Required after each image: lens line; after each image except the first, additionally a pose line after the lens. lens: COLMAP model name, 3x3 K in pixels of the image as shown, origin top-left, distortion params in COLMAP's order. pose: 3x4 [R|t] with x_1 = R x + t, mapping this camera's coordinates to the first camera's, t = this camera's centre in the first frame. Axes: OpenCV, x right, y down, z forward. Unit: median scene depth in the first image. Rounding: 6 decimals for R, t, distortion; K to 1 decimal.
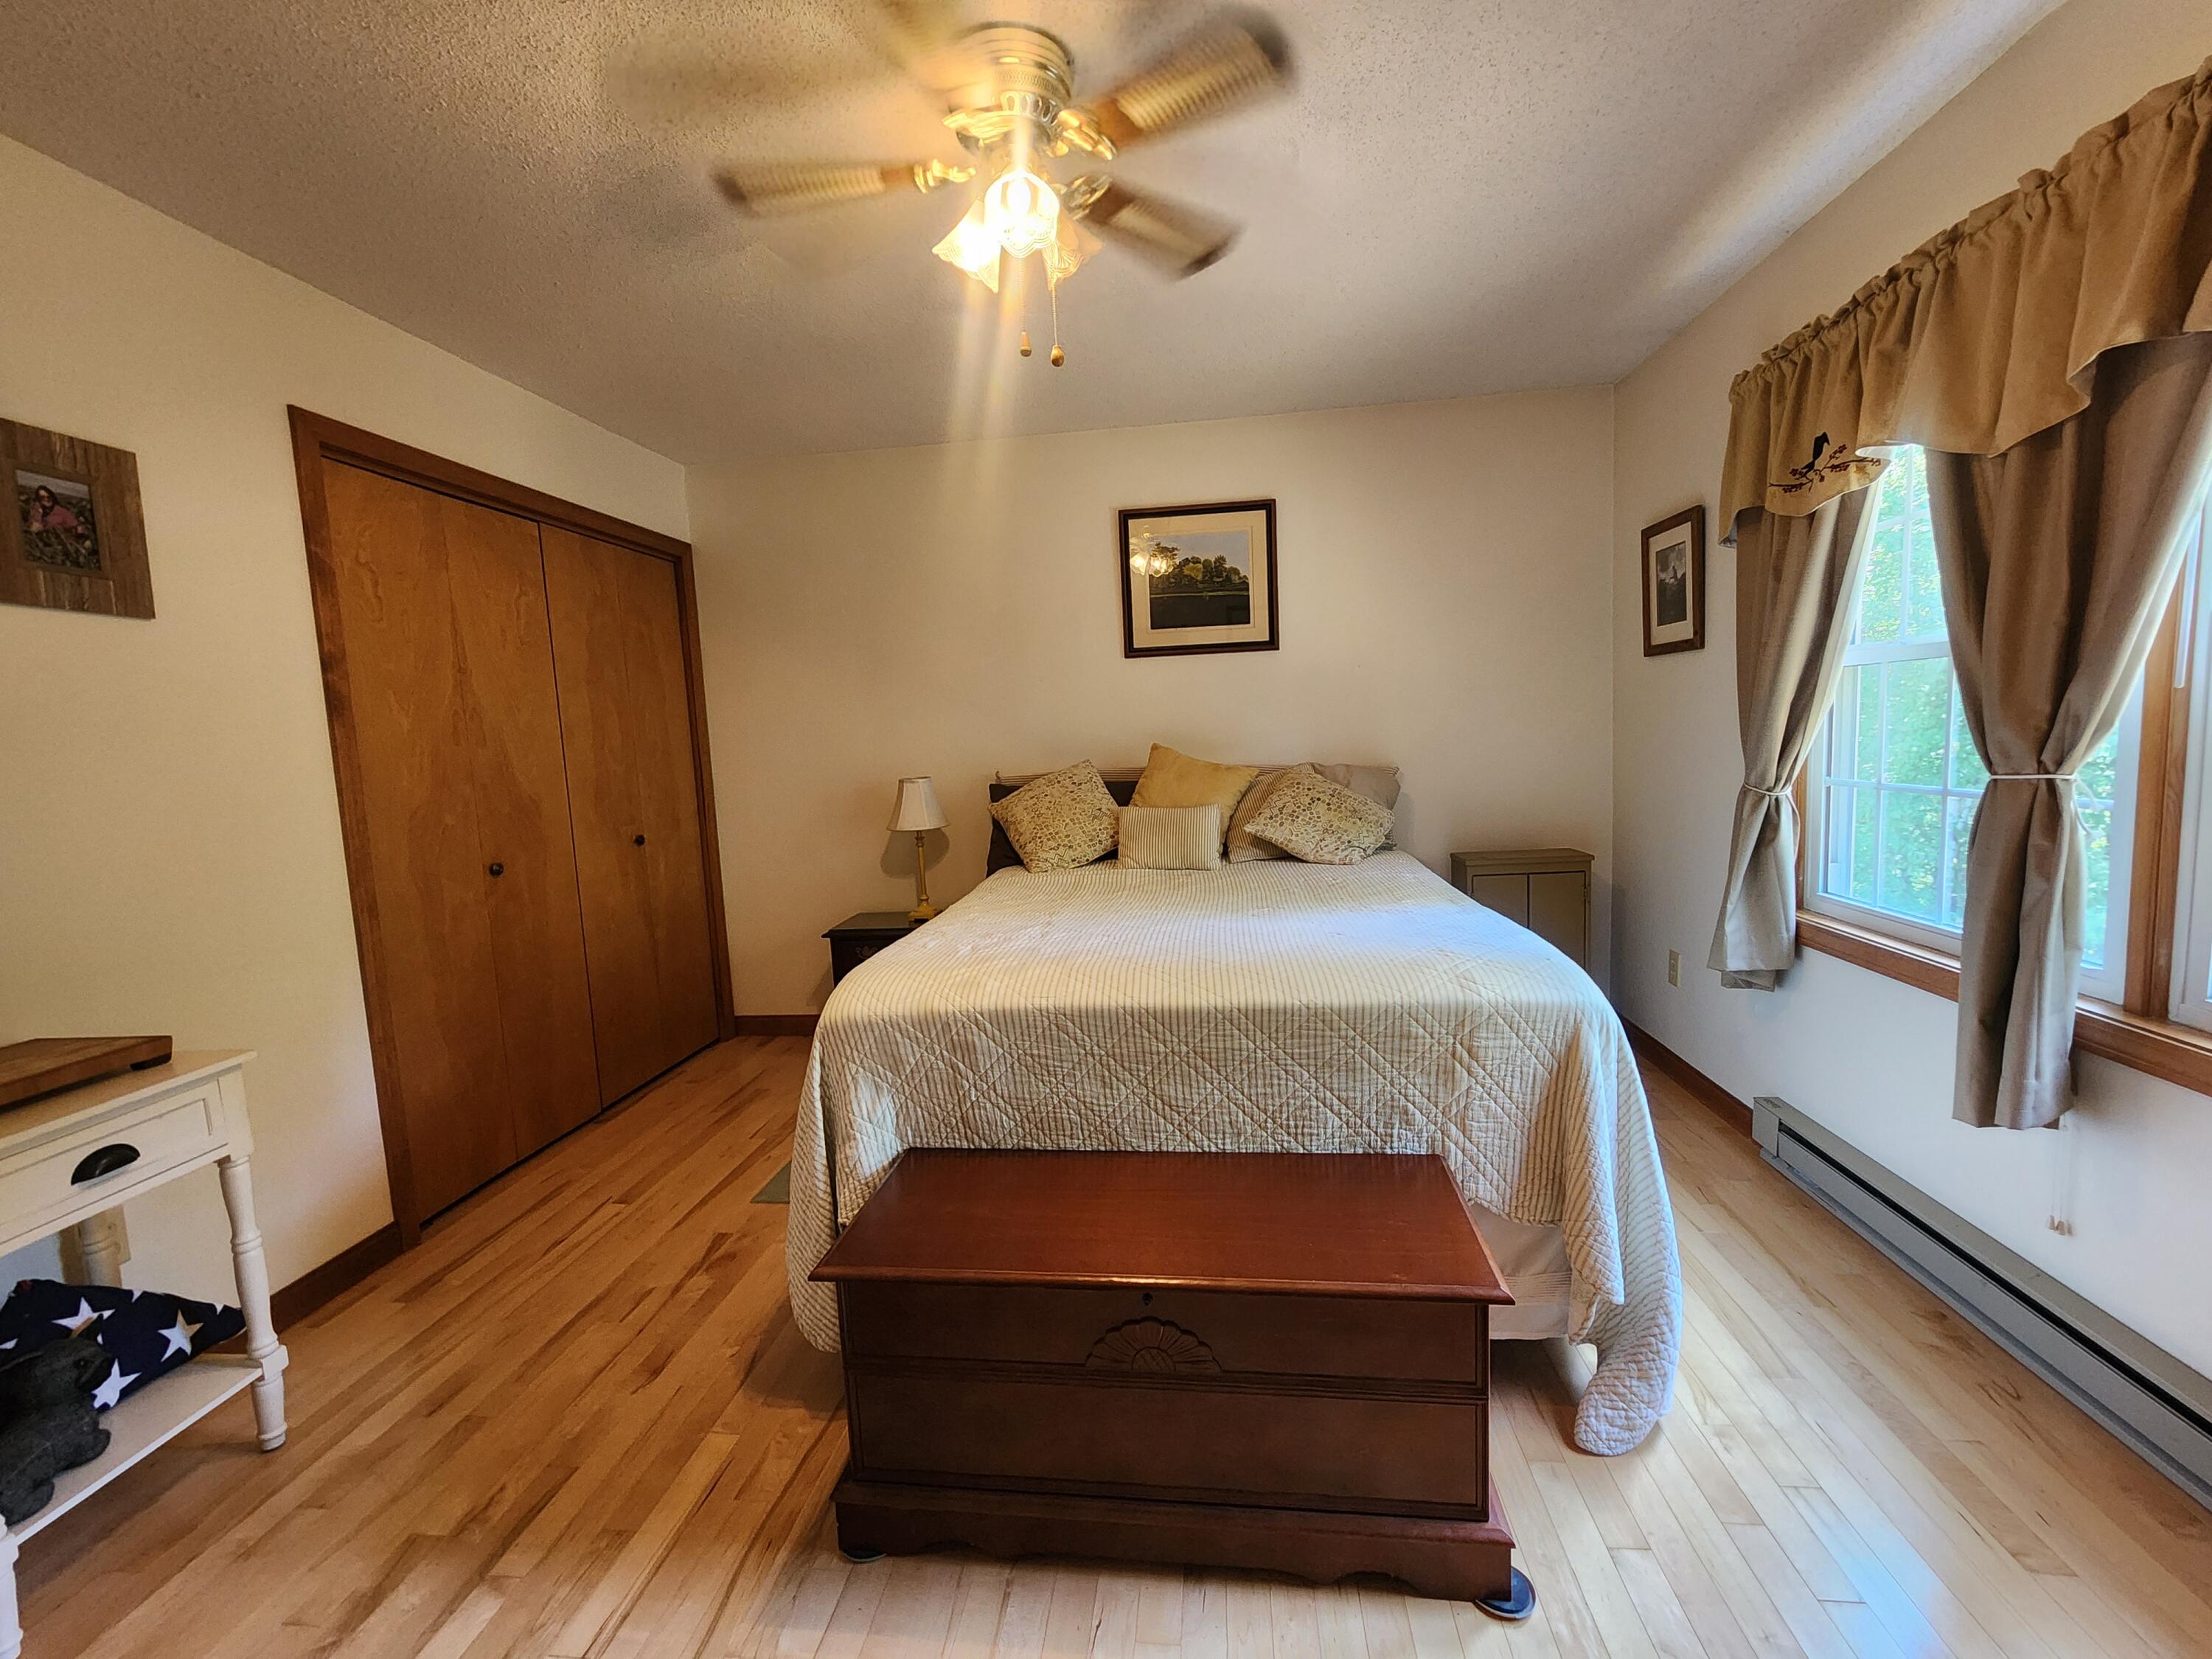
lens RADIAL K [[905.3, 0, 1110.1], [0, 905.3, 829.3], [0, 0, 1]] dist [-0.002809, 0.000443]
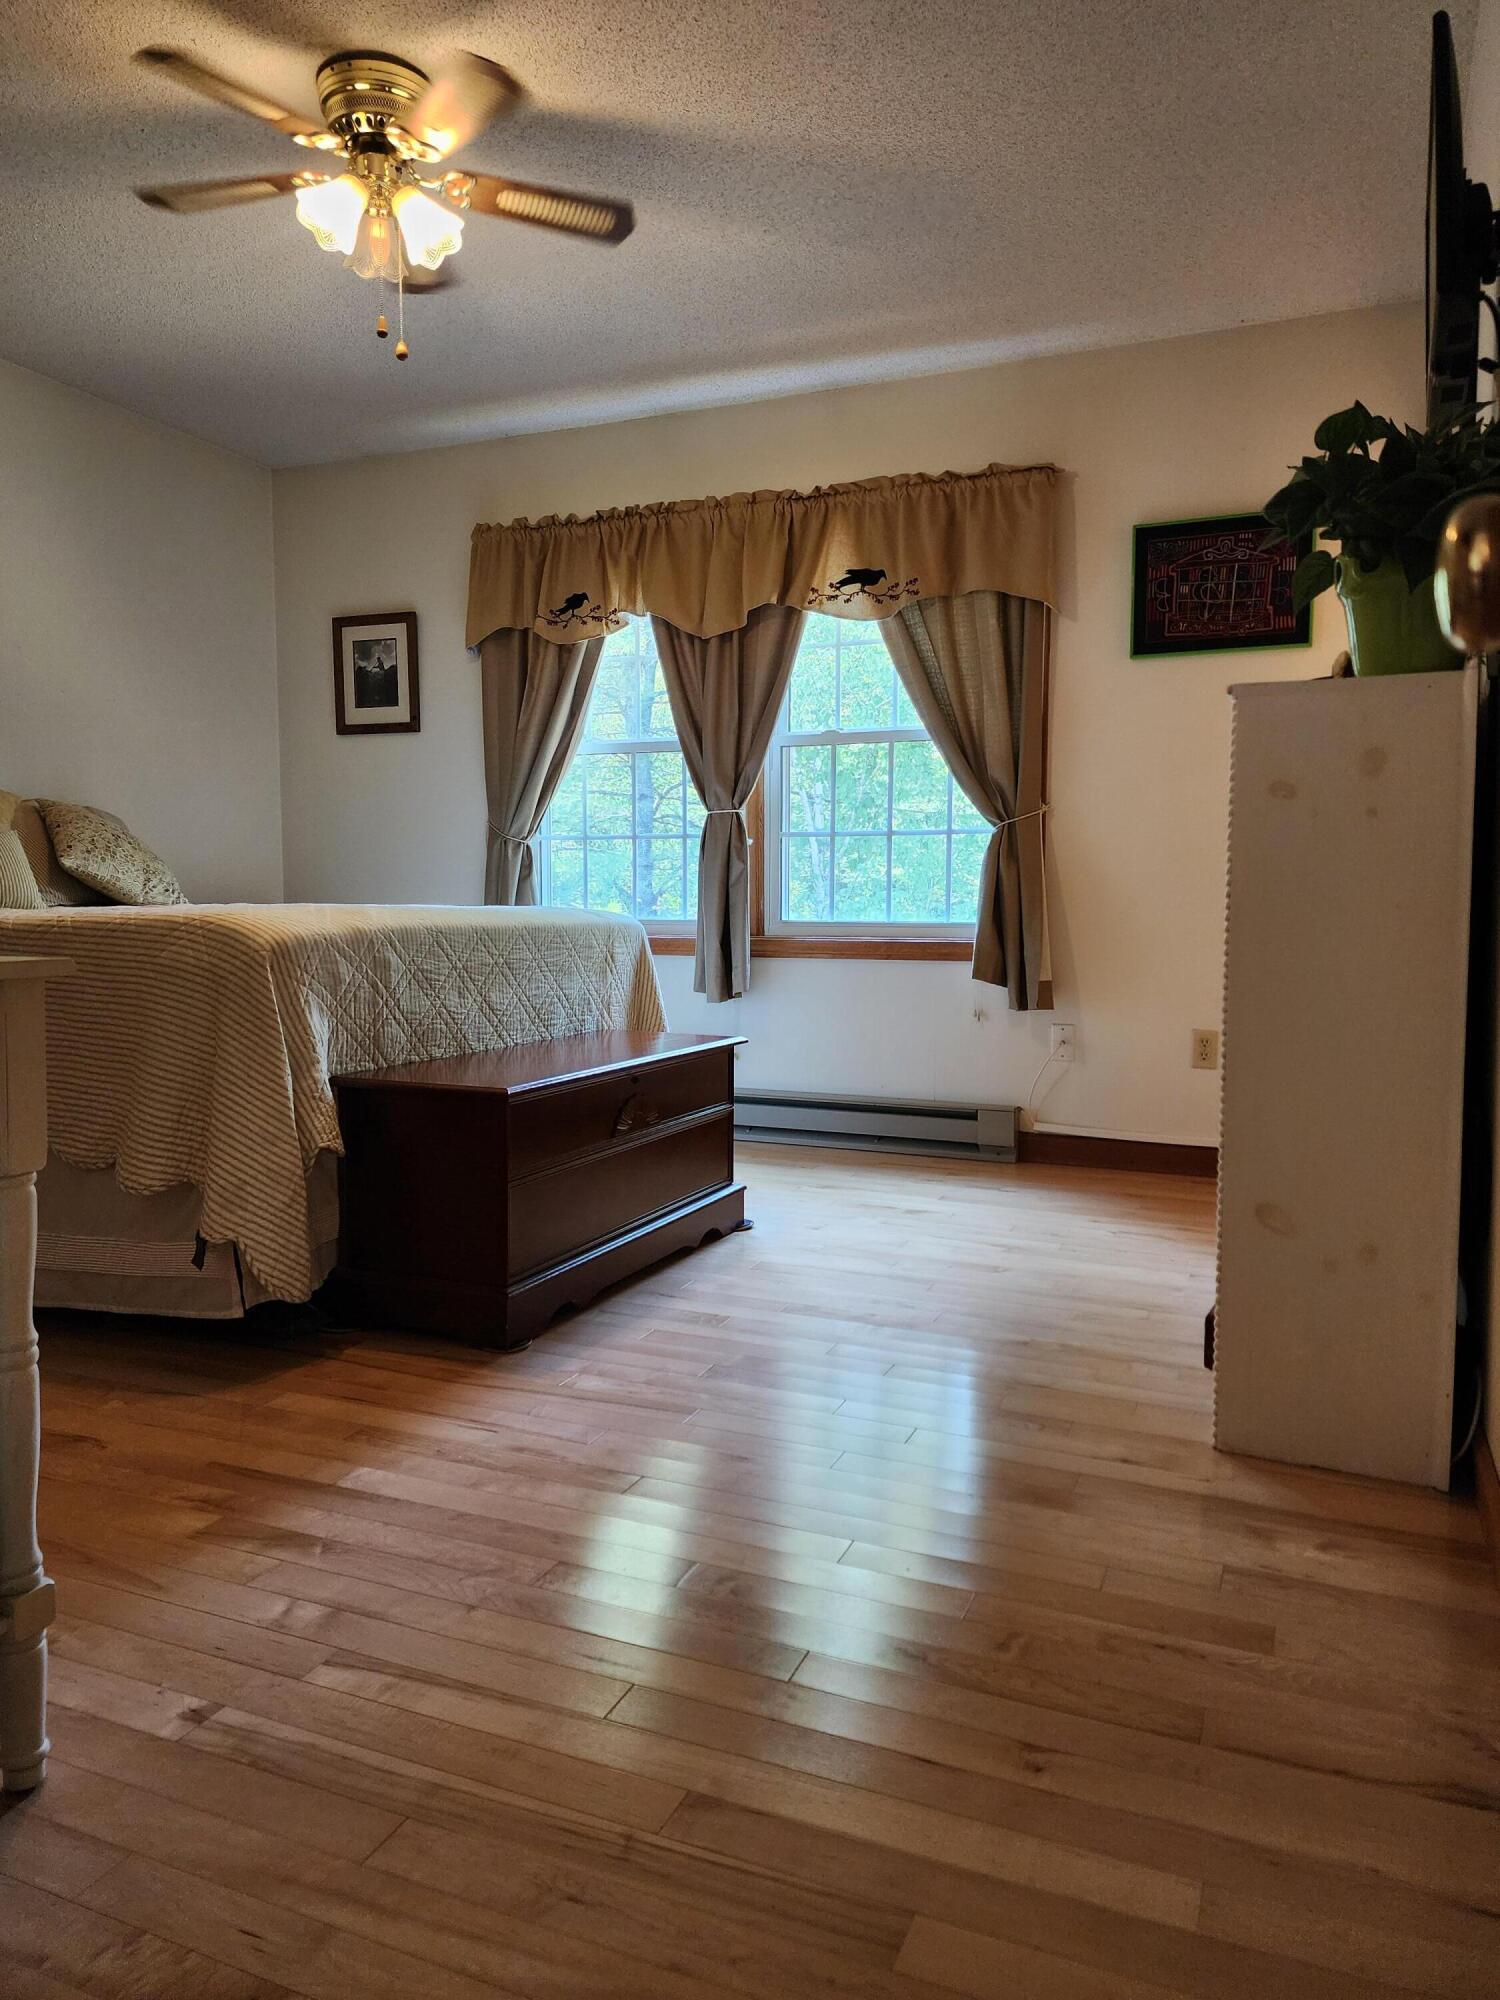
lens RADIAL K [[1323.9, 0, 758.5], [0, 1323.9, 998.1], [0, 0, 1]] dist [0.012424, -0.015606]
pose [[0.287860, -0.019557, 0.957473, -1.519010], [0.076446, 0.997070, -0.002617, 0.320782], [-0.954617, 0.073948, 0.288511, 0.151081]]
